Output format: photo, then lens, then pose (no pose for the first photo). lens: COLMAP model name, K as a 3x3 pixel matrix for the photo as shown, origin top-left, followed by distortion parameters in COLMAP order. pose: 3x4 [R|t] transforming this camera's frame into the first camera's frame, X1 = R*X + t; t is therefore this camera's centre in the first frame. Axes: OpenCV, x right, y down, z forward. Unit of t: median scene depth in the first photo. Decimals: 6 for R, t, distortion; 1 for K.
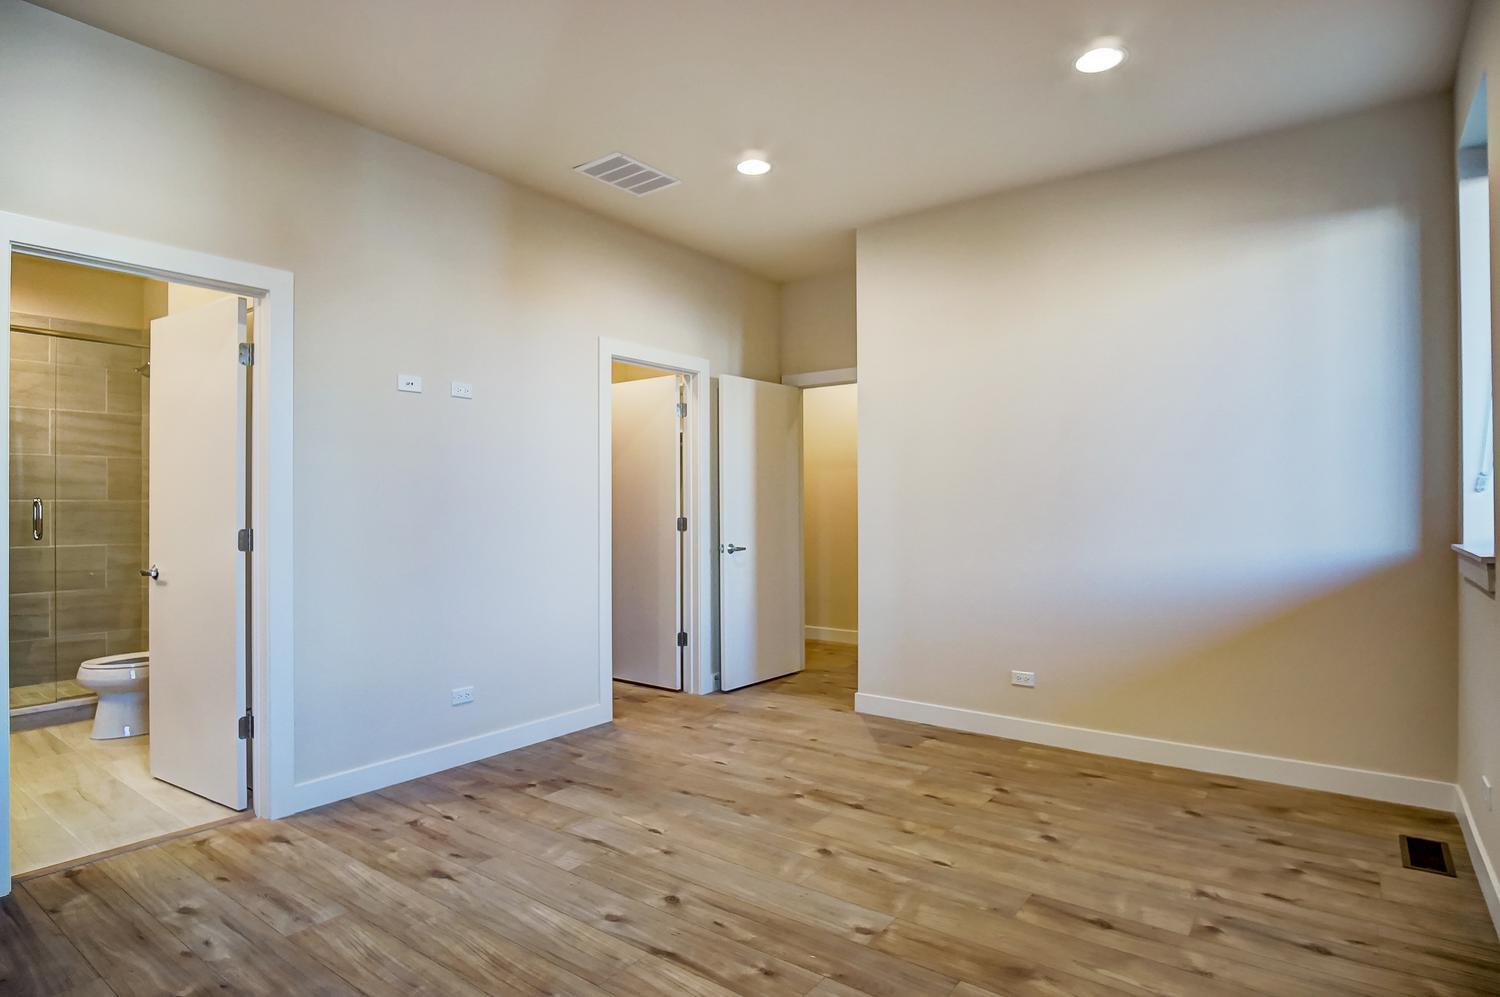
lens RADIAL K [[813.2, 0, 749.1], [0, 813.2, 500.5], [0, 0, 1]] dist [-0.020012, 0.003769]
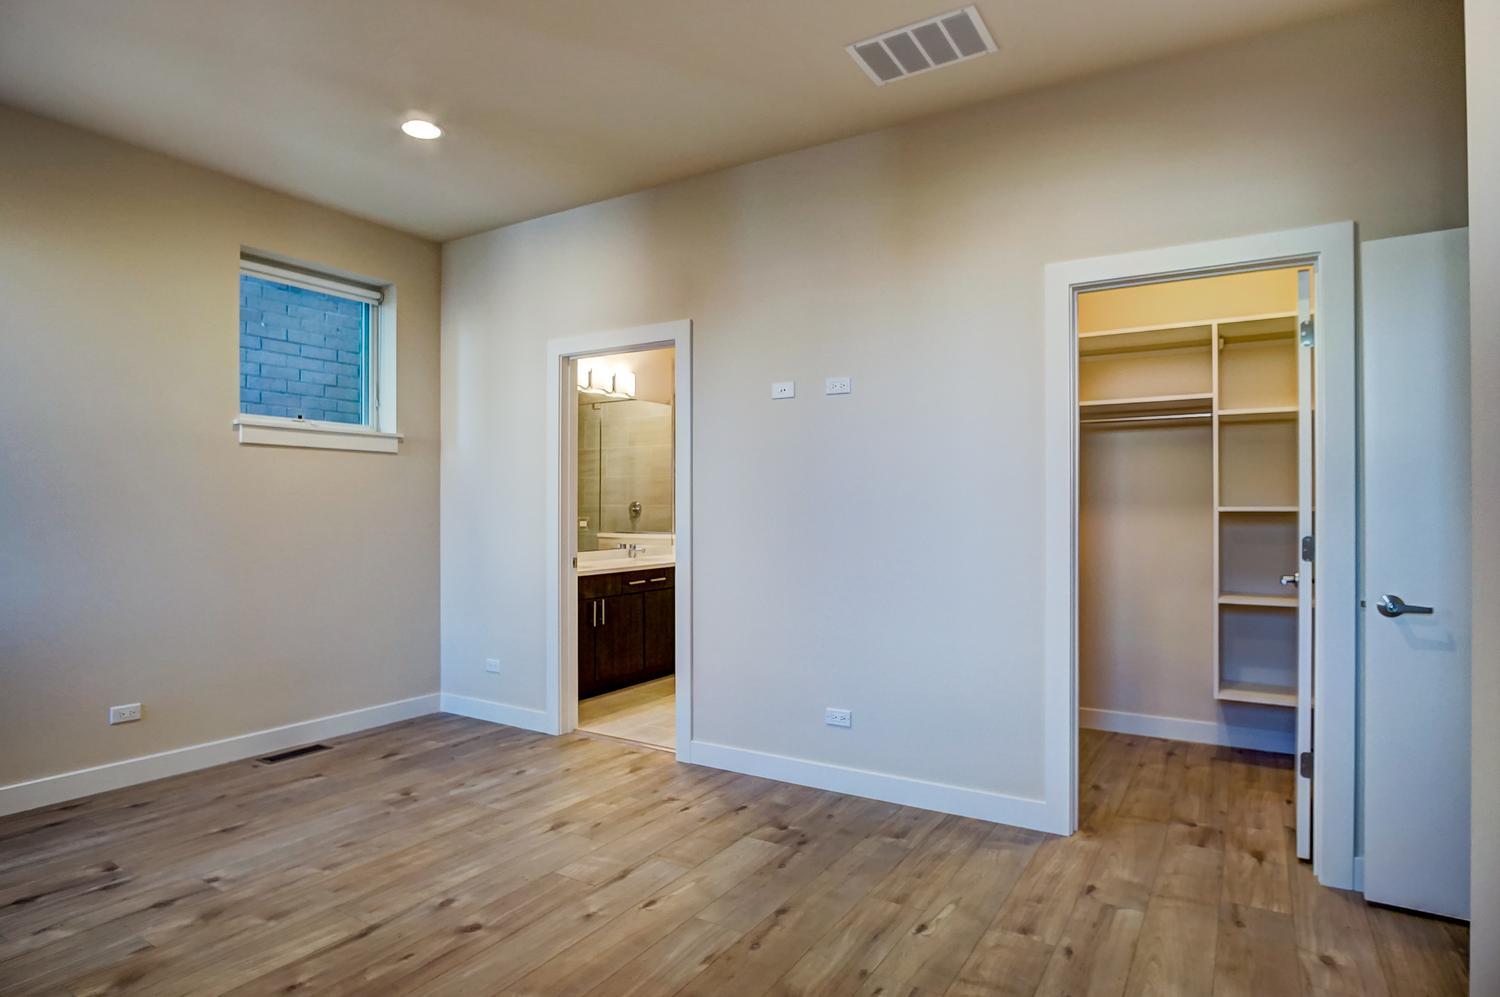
lens RADIAL K [[813.2, 0, 748.2], [0, 813.2, 504.9], [0, 0, 1]] dist [-0.020012, 0.003769]
pose [[0.086695, -0.004628, -0.996224, 0.710375], [0.006604, 0.999970, -0.004071, -0.012320], [0.996213, -0.006226, 0.086723, 0.971840]]
